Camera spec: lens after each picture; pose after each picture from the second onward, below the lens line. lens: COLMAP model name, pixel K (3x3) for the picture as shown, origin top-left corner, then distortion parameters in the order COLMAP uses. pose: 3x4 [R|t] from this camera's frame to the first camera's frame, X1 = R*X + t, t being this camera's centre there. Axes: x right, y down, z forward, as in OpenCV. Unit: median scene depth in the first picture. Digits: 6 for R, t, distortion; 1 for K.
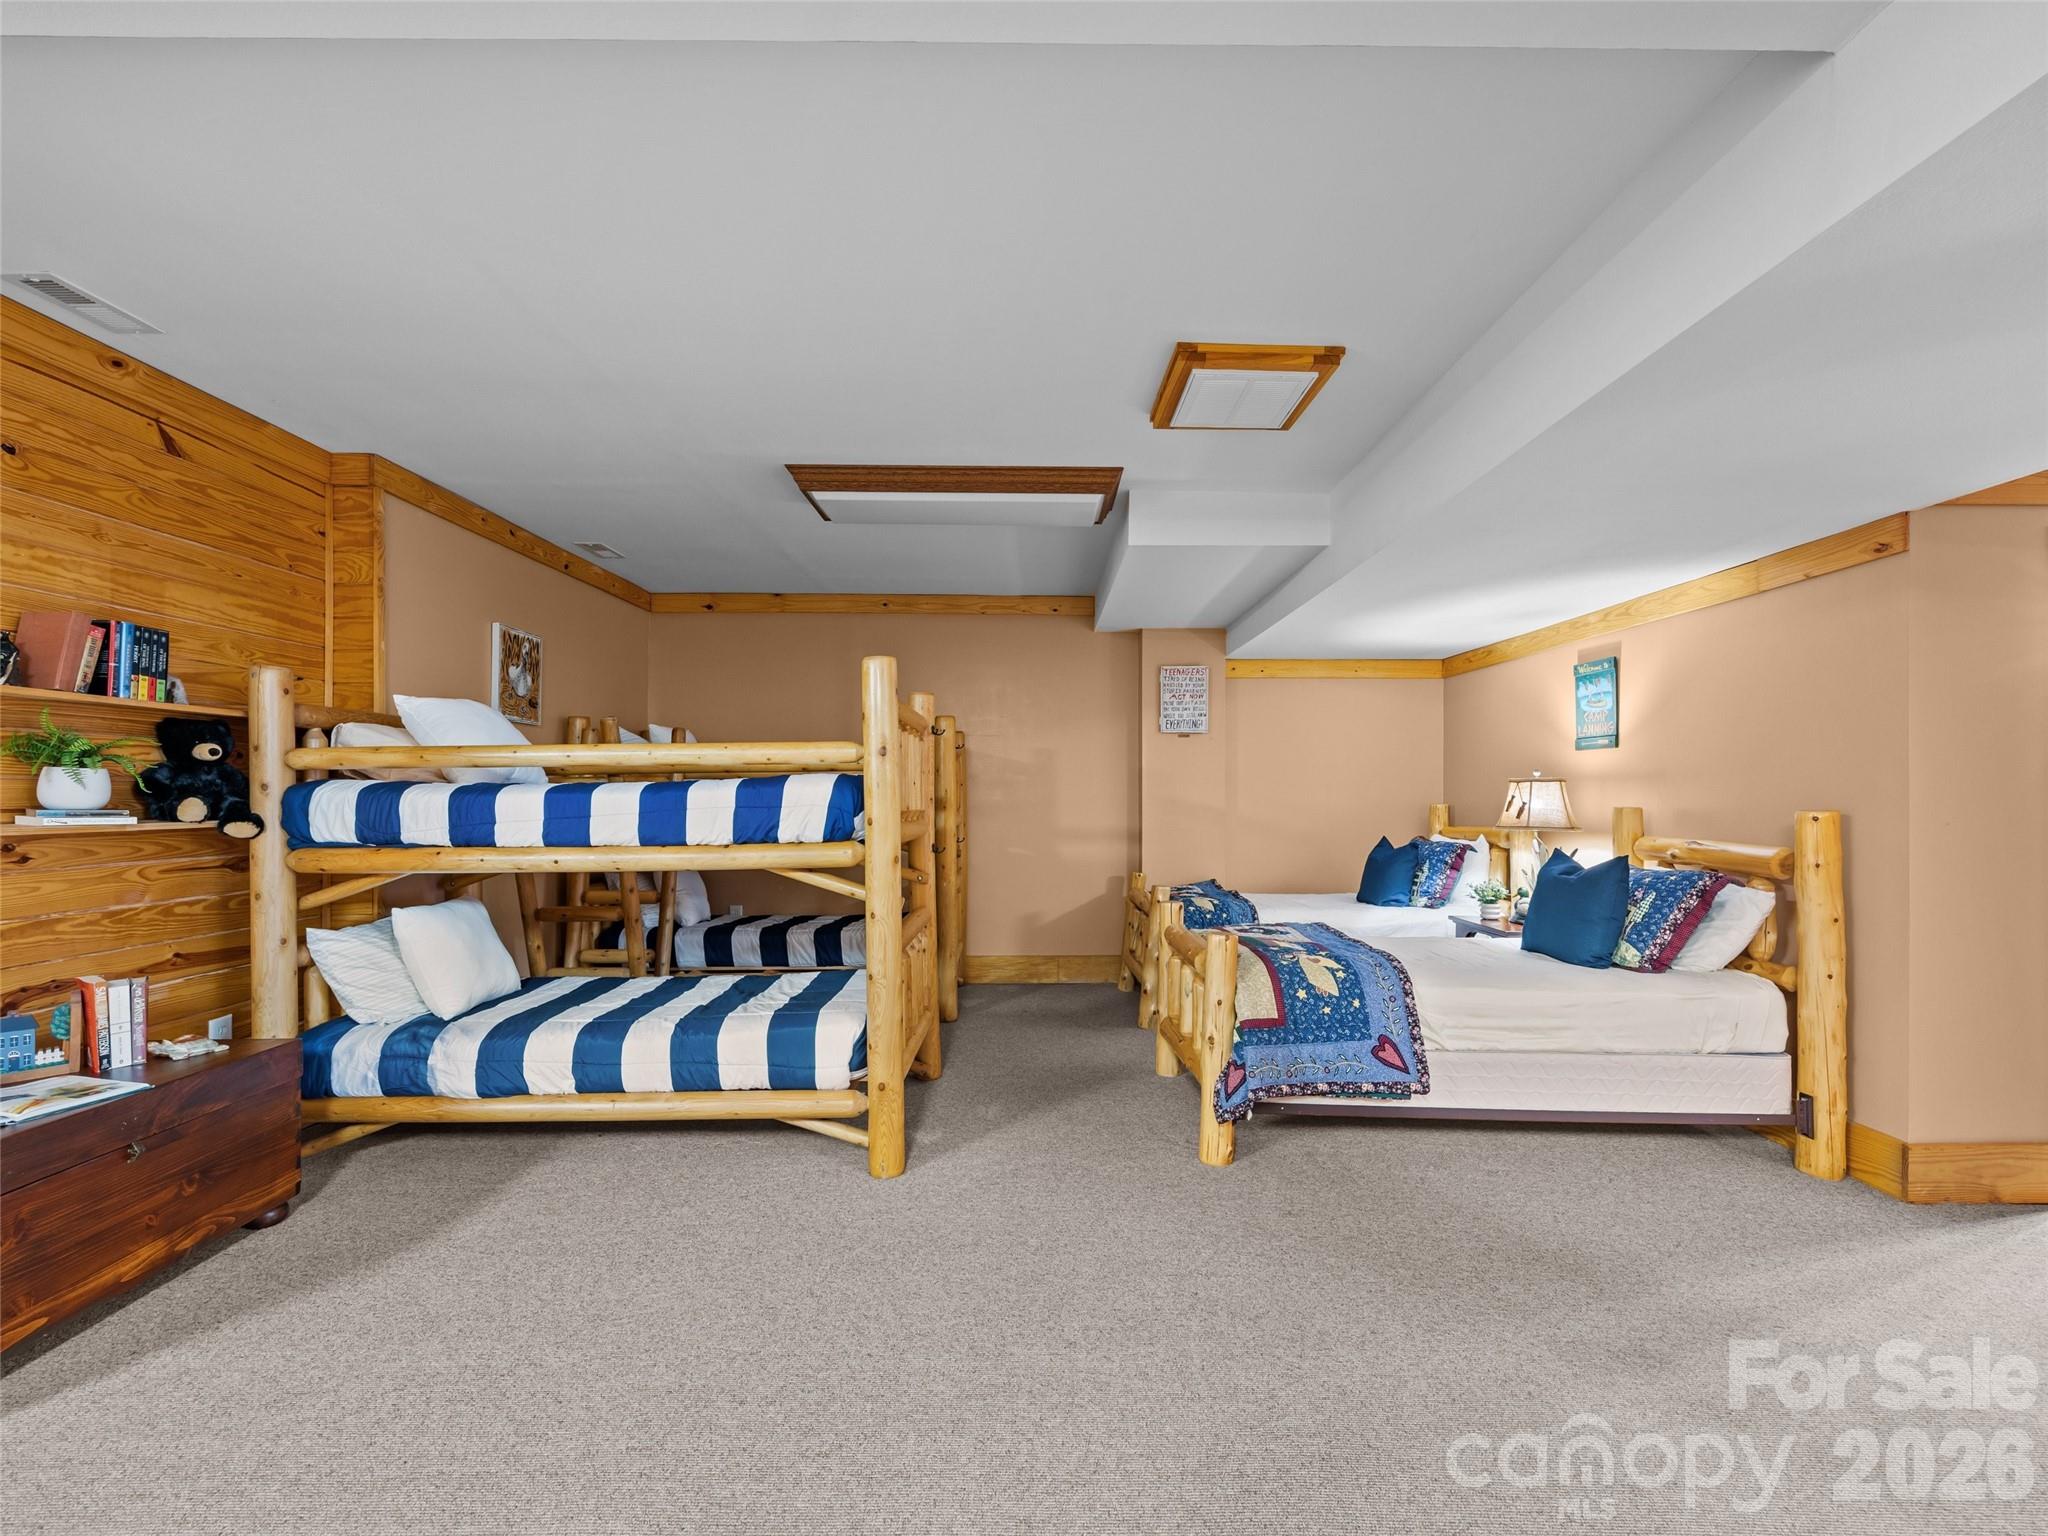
lens RADIAL K [[890.3, 0, 1024.1], [0, 890.3, 780.4], [0, 0, 1]] dist [-0.000449, 0.001530]
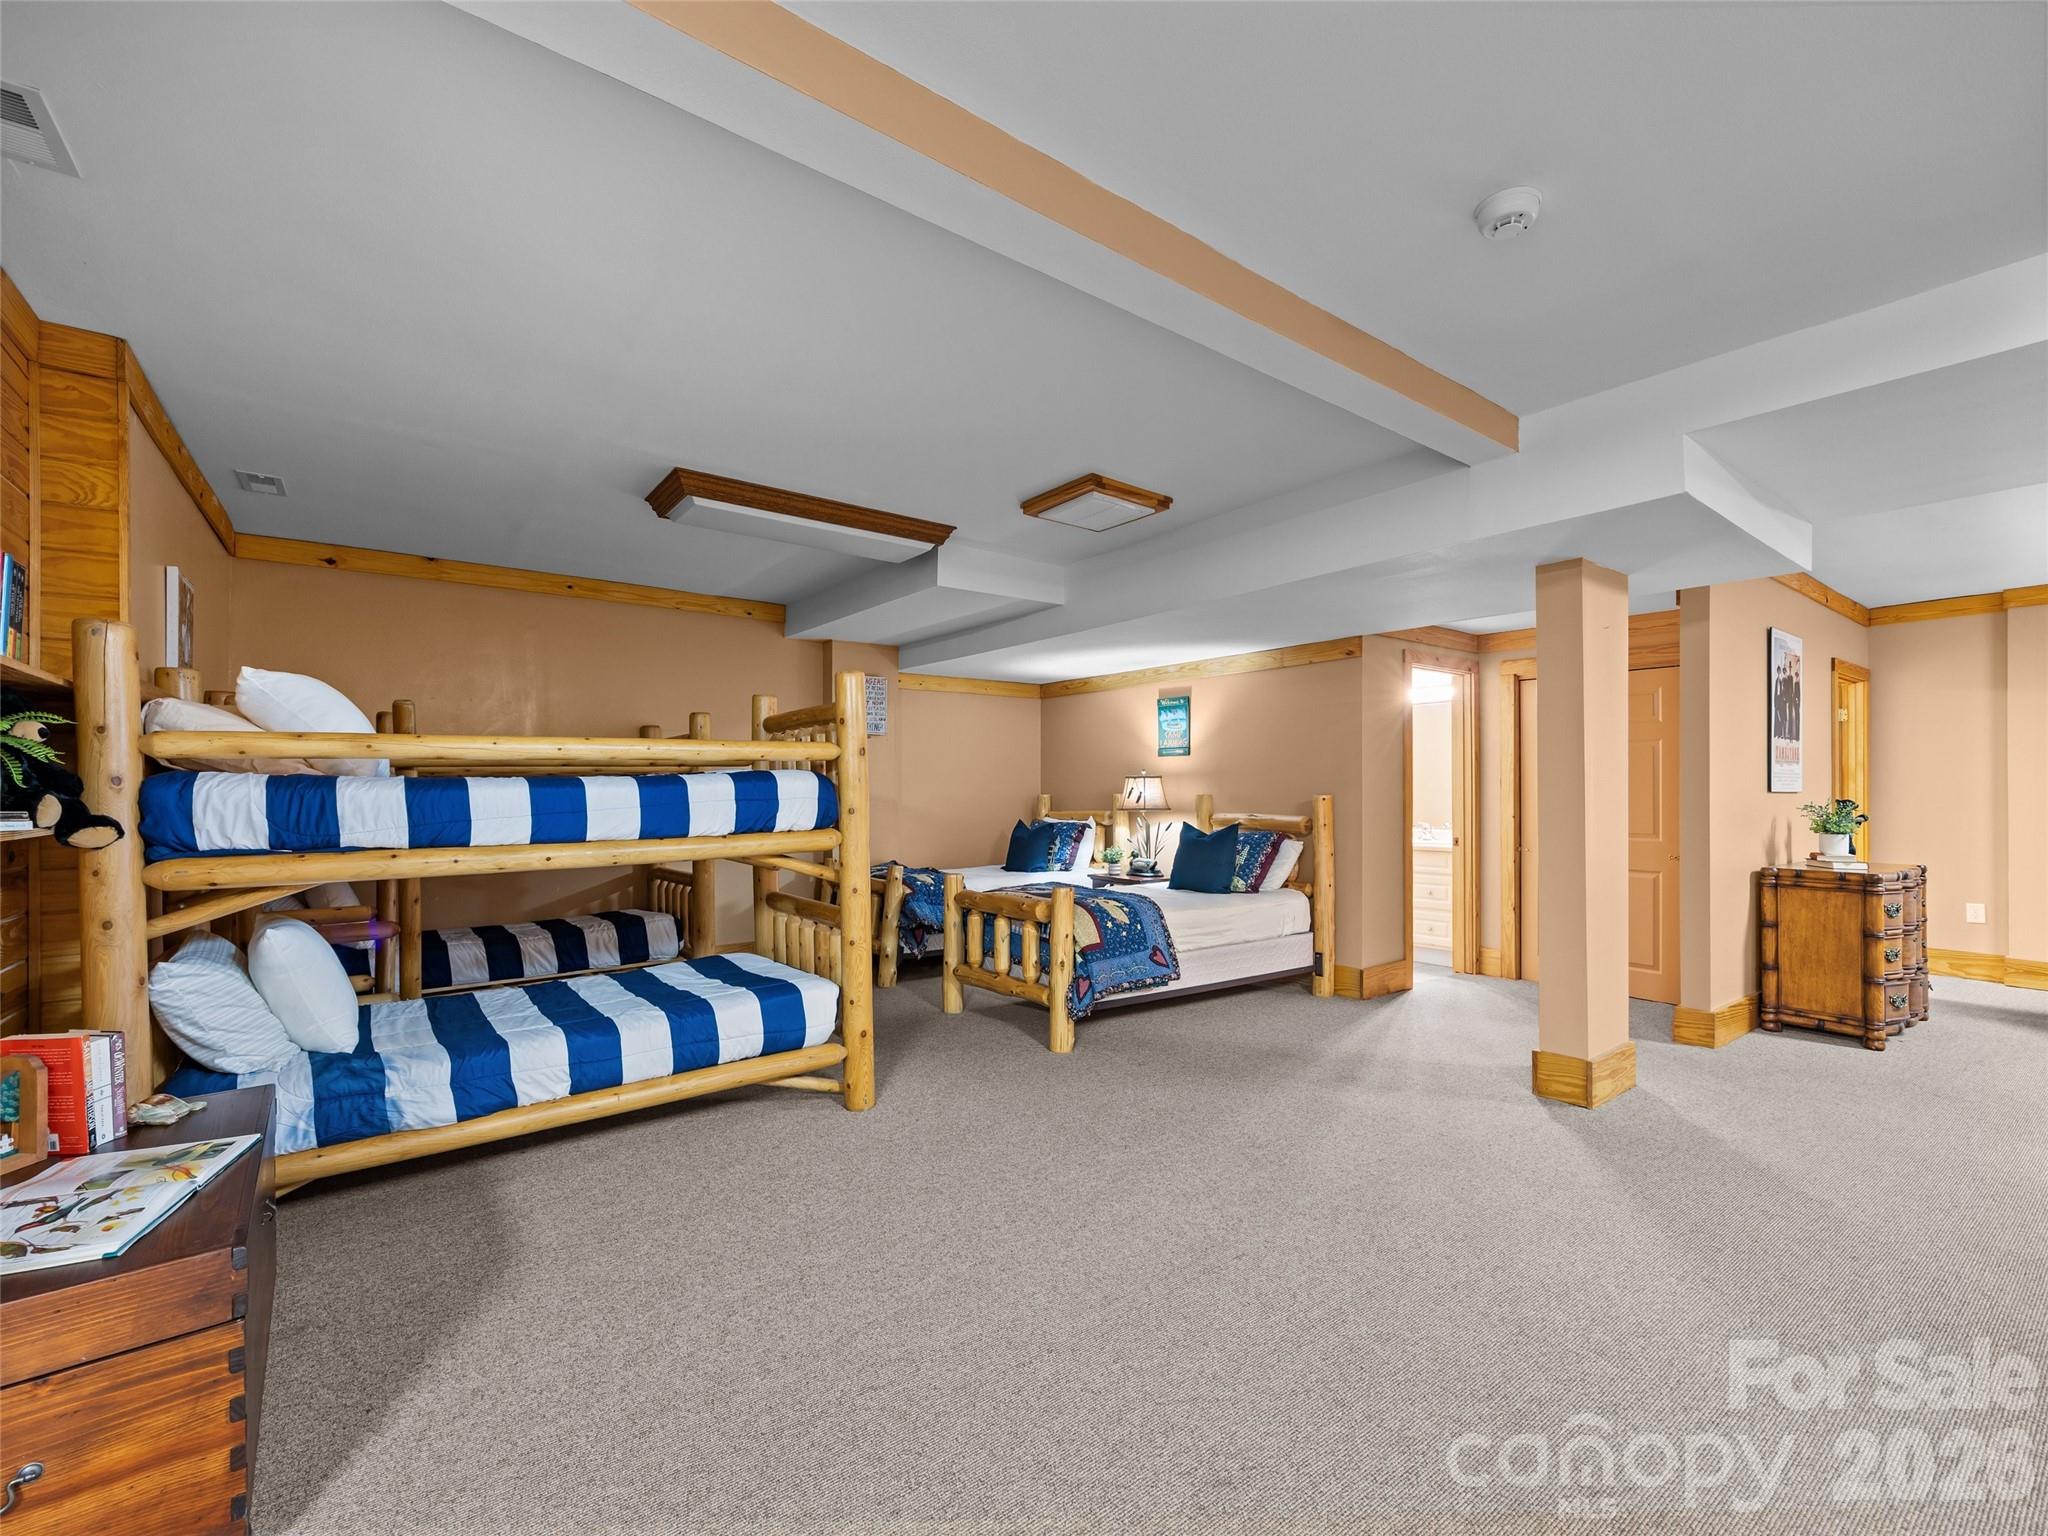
lens RADIAL K [[890.3, 0, 1030.6], [0, 890.3, 777.1], [0, 0, 1]] dist [-0.000449, 0.001530]
pose [[0.797272, 0.003309, 0.603611, -0.671617], [-0.004181, 0.999991, 0.000041, 0.000916], [-0.603606, -0.002557, 0.797279, -0.077369]]
